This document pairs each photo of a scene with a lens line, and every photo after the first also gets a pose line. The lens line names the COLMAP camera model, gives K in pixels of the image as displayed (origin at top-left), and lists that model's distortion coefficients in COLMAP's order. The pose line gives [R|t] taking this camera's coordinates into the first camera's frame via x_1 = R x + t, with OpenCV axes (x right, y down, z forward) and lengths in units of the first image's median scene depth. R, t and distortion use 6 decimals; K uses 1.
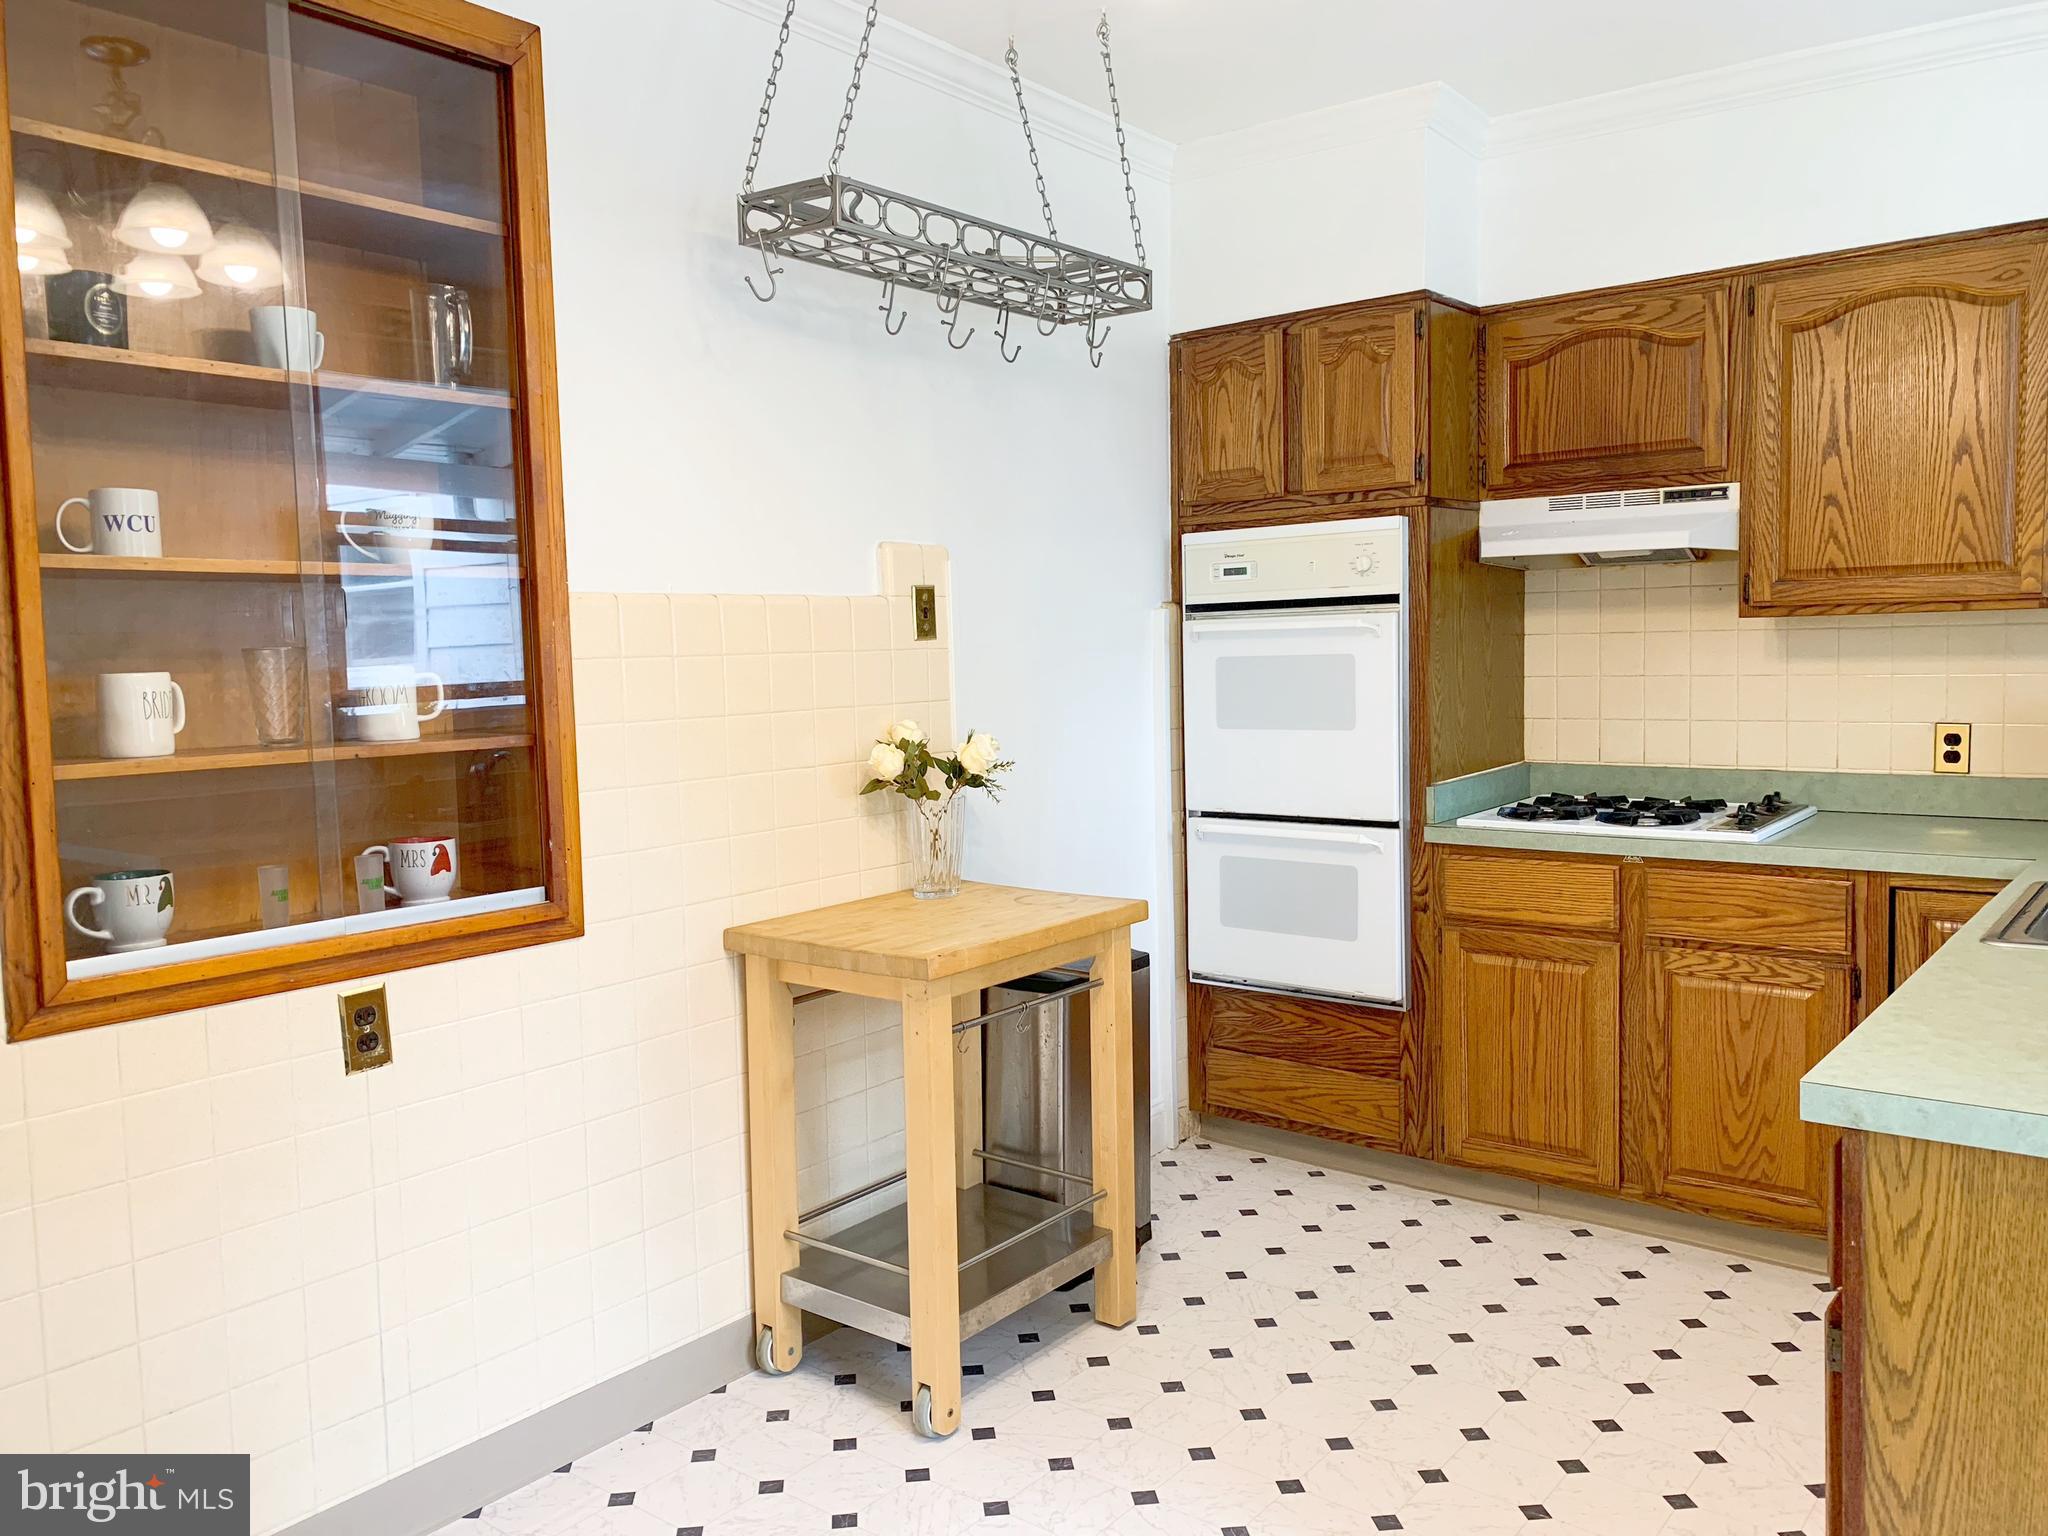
lens RADIAL K [[1556.8, 0, 1037.8], [0, 1556.8, 766.0], [0, 0, 1]] dist [0.052961, -0.057985]
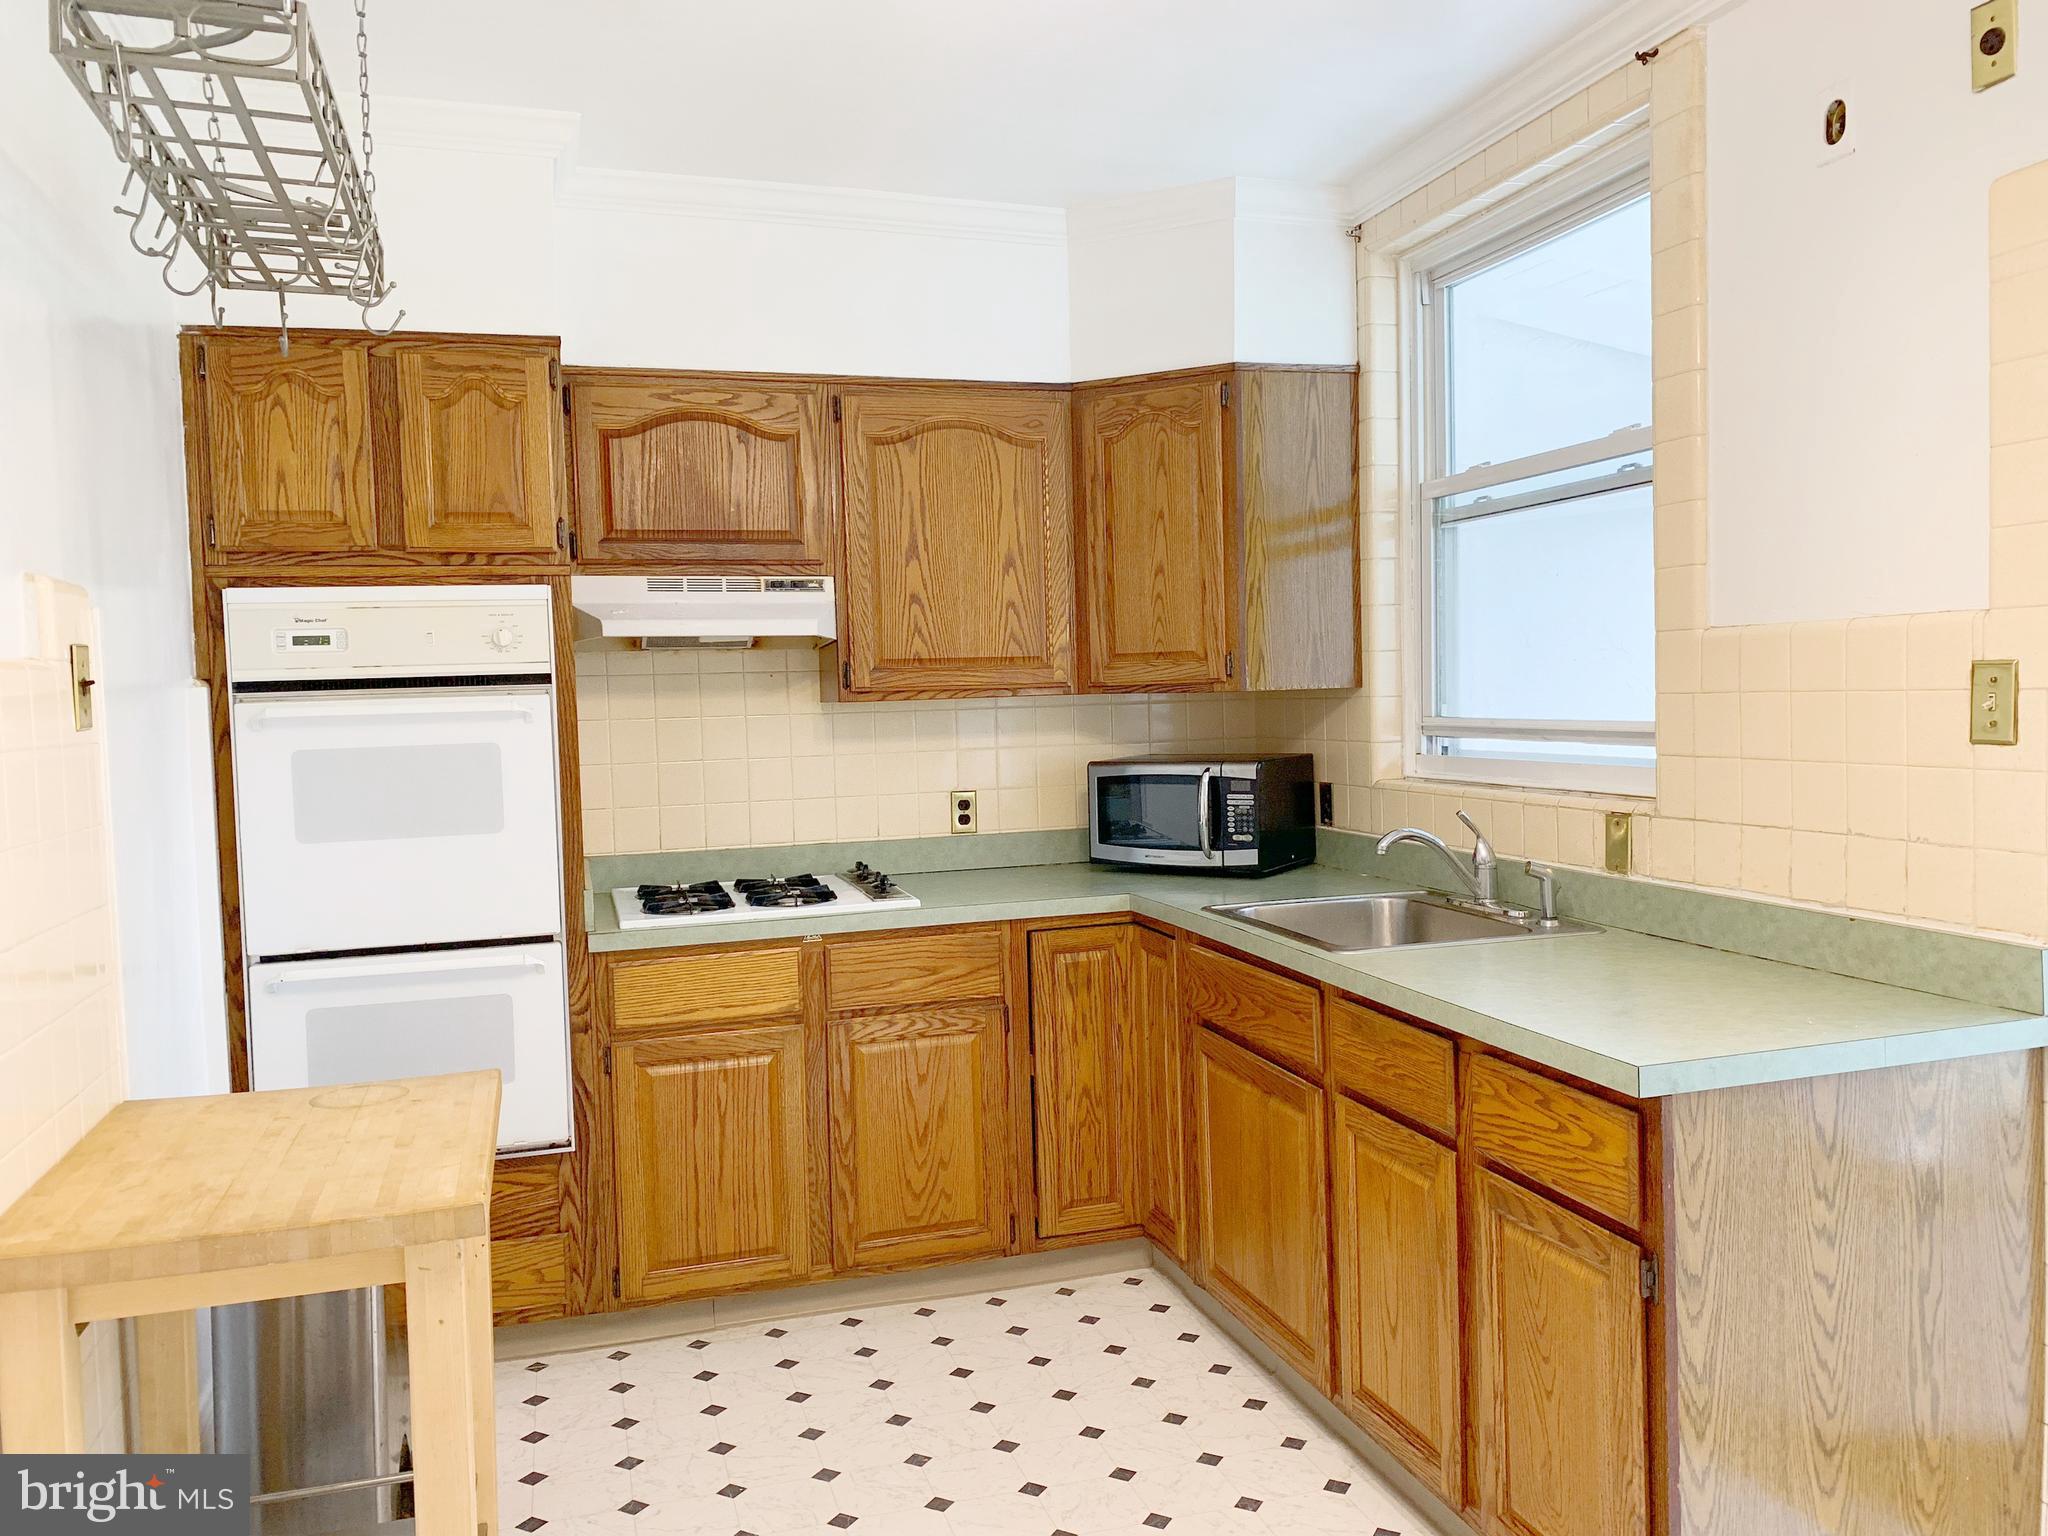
lens RADIAL K [[1556.8, 0, 1032.7], [0, 1556.8, 754.8], [0, 0, 1]] dist [0.052961, -0.057985]
pose [[0.574123, -0.025987, 0.818356, -0.343179], [0.079062, 0.996585, -0.023820, -0.022600], [-0.814943, 0.078376, 0.574217, 0.284192]]
